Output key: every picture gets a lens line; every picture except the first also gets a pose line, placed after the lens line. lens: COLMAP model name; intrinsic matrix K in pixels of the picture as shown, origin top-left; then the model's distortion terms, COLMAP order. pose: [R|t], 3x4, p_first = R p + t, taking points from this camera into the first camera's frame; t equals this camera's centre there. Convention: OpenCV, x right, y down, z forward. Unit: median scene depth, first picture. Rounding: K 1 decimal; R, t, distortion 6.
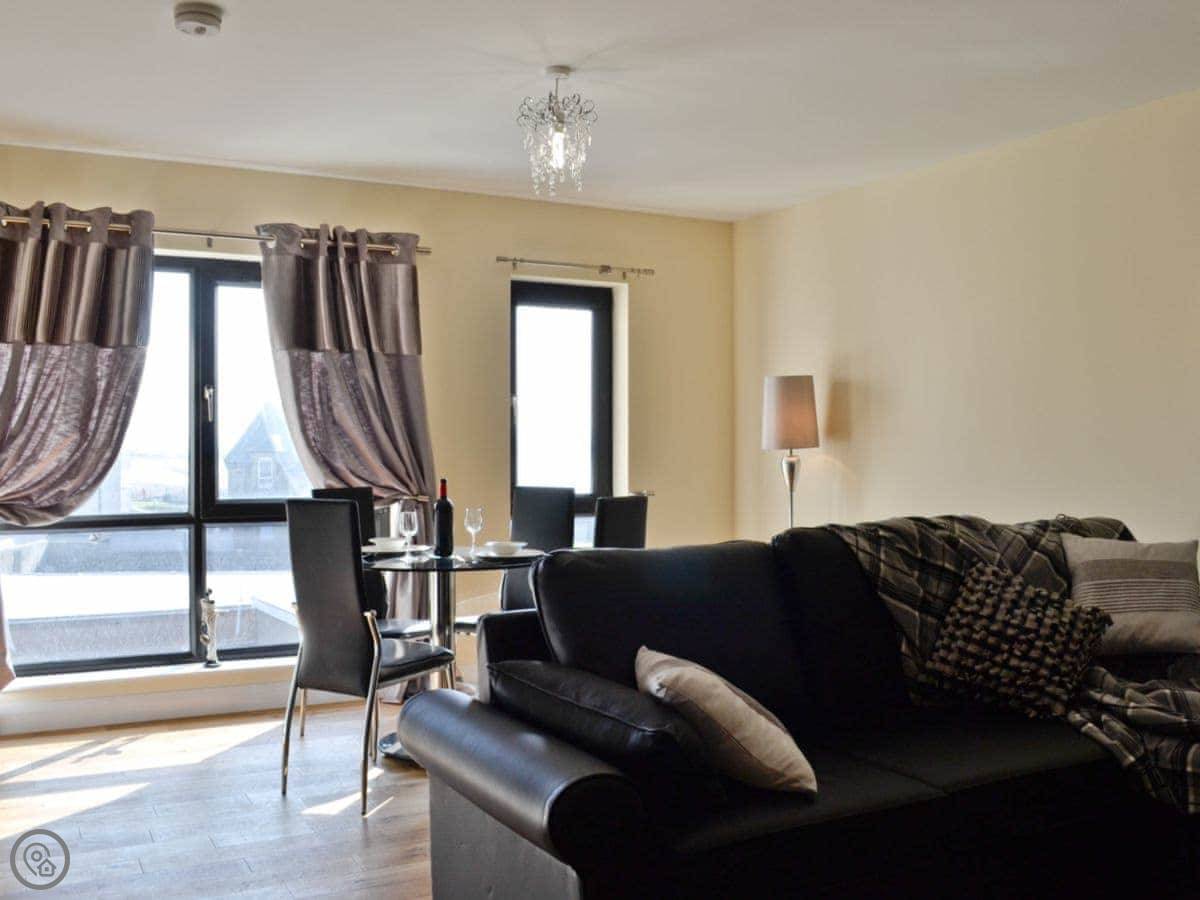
lens RADIAL K [[1123.4, 0, 602.4], [0, 1123.4, 449.0], [0, 0, 1]] dist [-0.071958, 0.000000]
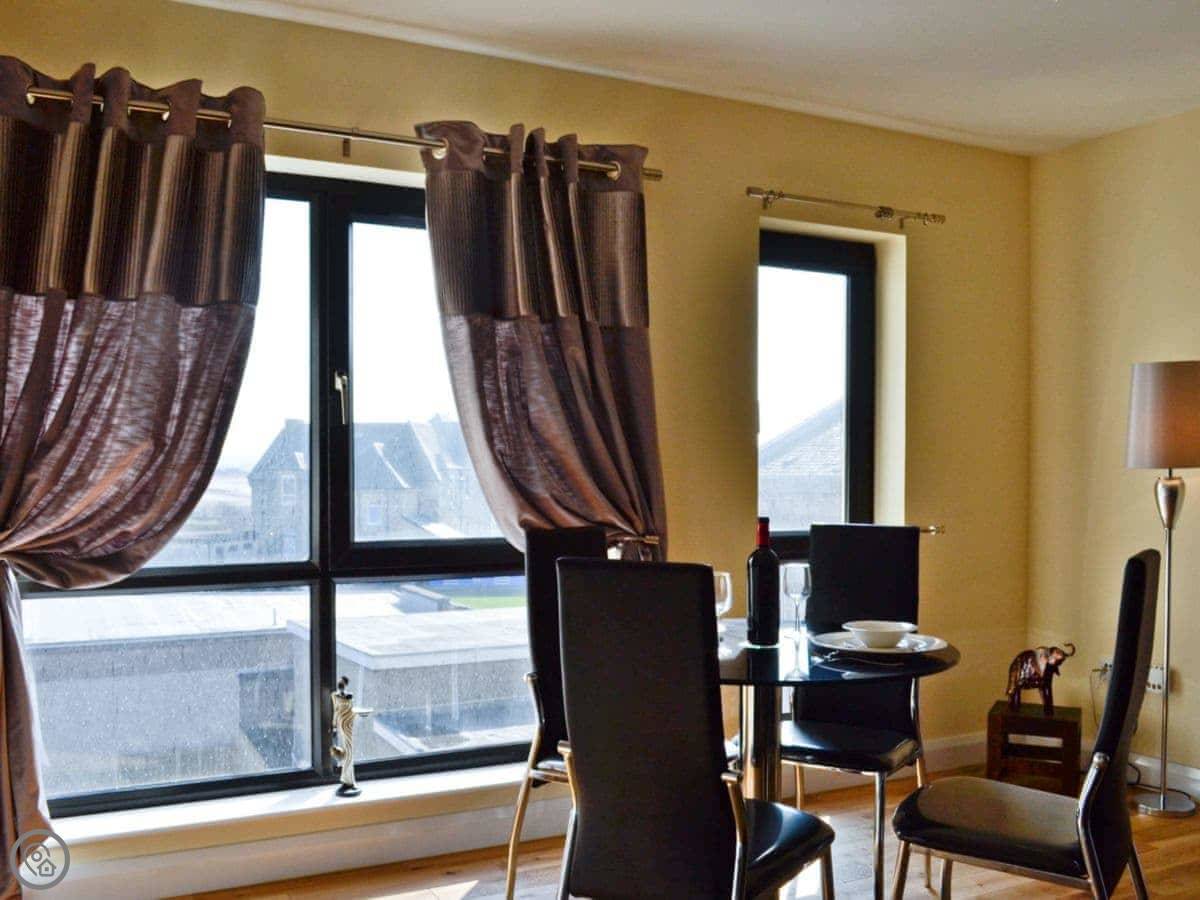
lens RADIAL K [[1123.4, 0, 615.7], [0, 1123.4, 499.5], [0, 0, 1]] dist [-0.071958, 0.000000]
pose [[0.999936, 0.001654, -0.011223, -0.186484], [-0.001356, 0.999647, 0.026520, 0.002018], [0.011263, -0.026504, 0.999585, 0.342271]]
